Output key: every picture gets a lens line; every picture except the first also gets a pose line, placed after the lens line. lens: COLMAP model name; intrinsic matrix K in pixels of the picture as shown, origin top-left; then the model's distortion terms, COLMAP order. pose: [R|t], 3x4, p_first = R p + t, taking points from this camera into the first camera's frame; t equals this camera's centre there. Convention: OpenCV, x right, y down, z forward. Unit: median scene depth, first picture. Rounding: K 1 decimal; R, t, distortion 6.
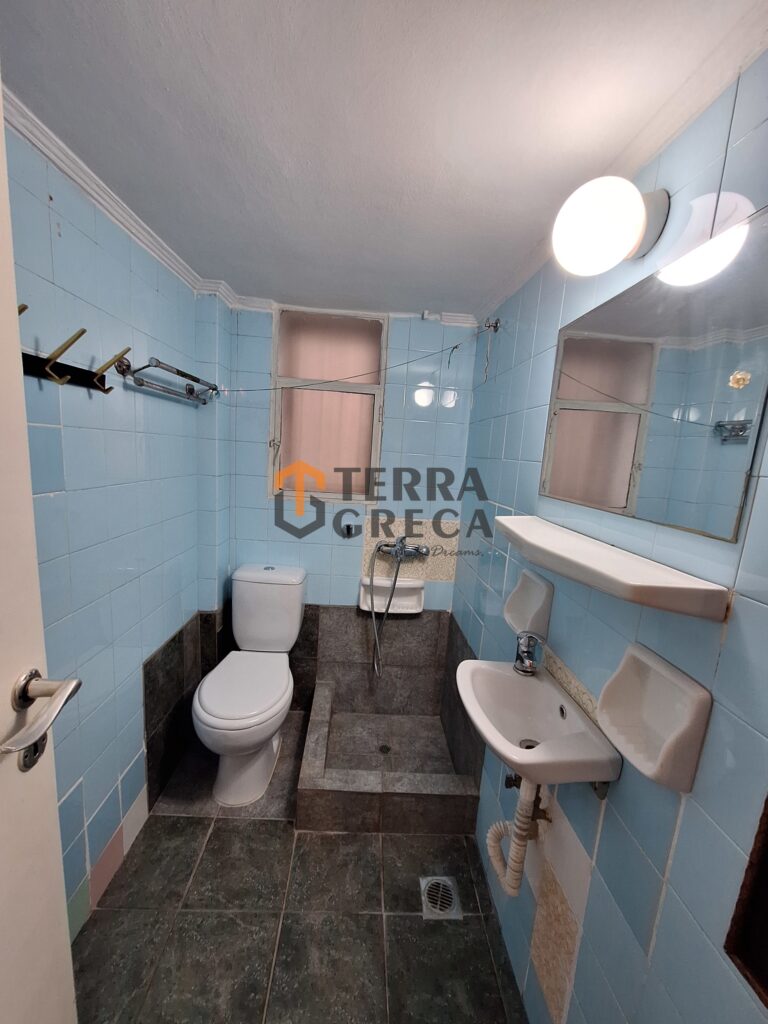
lens RADIAL K [[401.8, 0, 388.1], [0, 401.8, 524.7], [0, 0, 1]] dist [-0.004603, 0.000591]
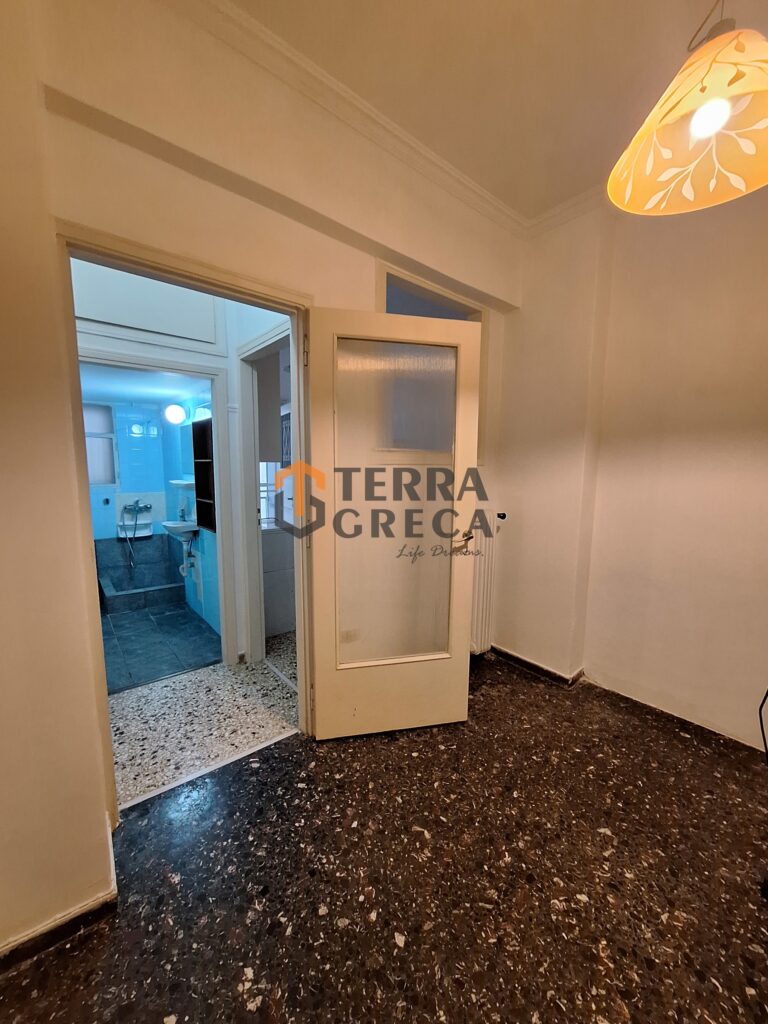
lens RADIAL K [[401.8, 0, 383.1], [0, 401.8, 516.9], [0, 0, 1]] dist [-0.004603, 0.000591]
pose [[0.812154, -0.137587, 0.566987, -0.148837], [0.145257, 0.988880, 0.031899, 0.285141], [-0.565071, 0.056451, 0.823109, -1.841076]]
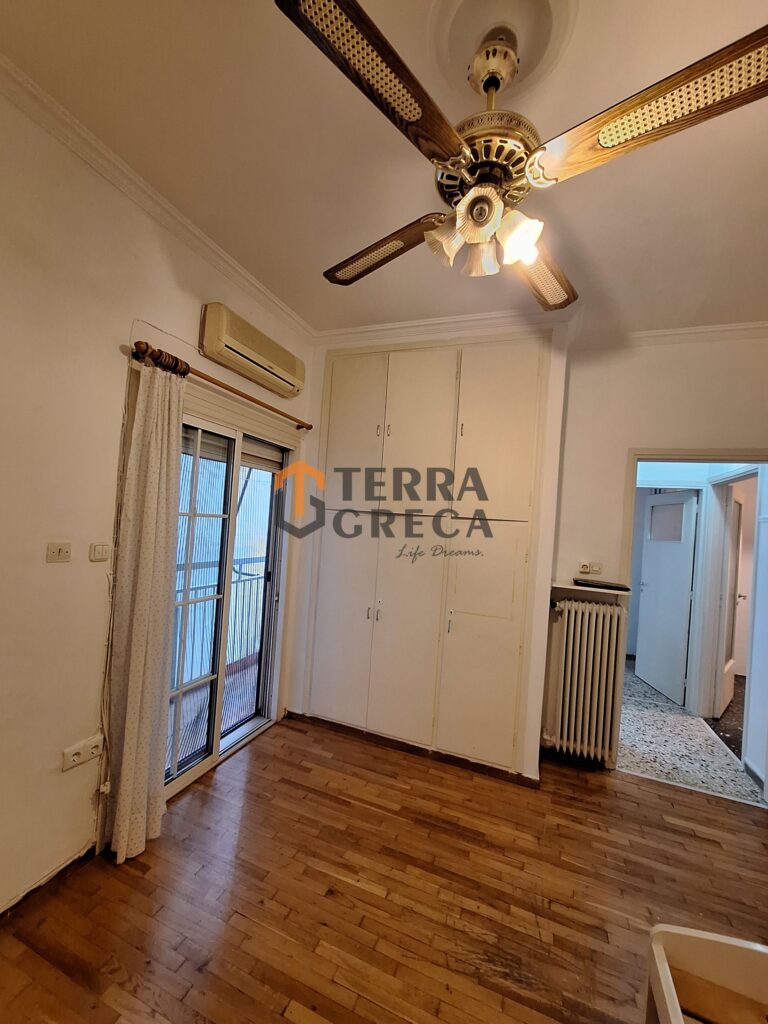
lens RADIAL K [[401.8, 0, 385.0], [0, 401.8, 518.4], [0, 0, 1]] dist [-0.004603, 0.000591]
pose [[0.414004, -0.036026, 0.909562, -2.358464], [0.117925, 0.992919, -0.014349, -0.272855], [-0.902604, 0.113201, 0.415320, -0.080008]]
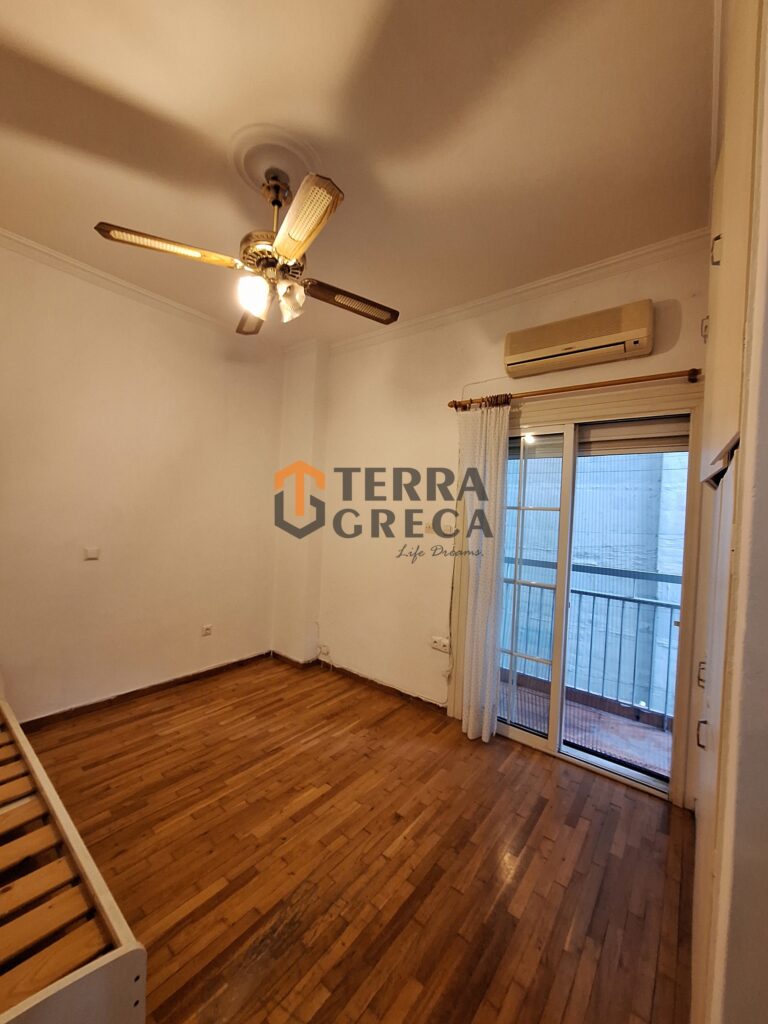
lens RADIAL K [[401.8, 0, 383.9], [0, 401.8, 520.6], [0, 0, 1]] dist [-0.004603, 0.000591]
pose [[0.744786, -0.023346, -0.666895, -0.783091], [-0.109969, 0.981430, -0.157169, -0.024888], [0.658180, 0.190395, 0.728388, -0.463156]]
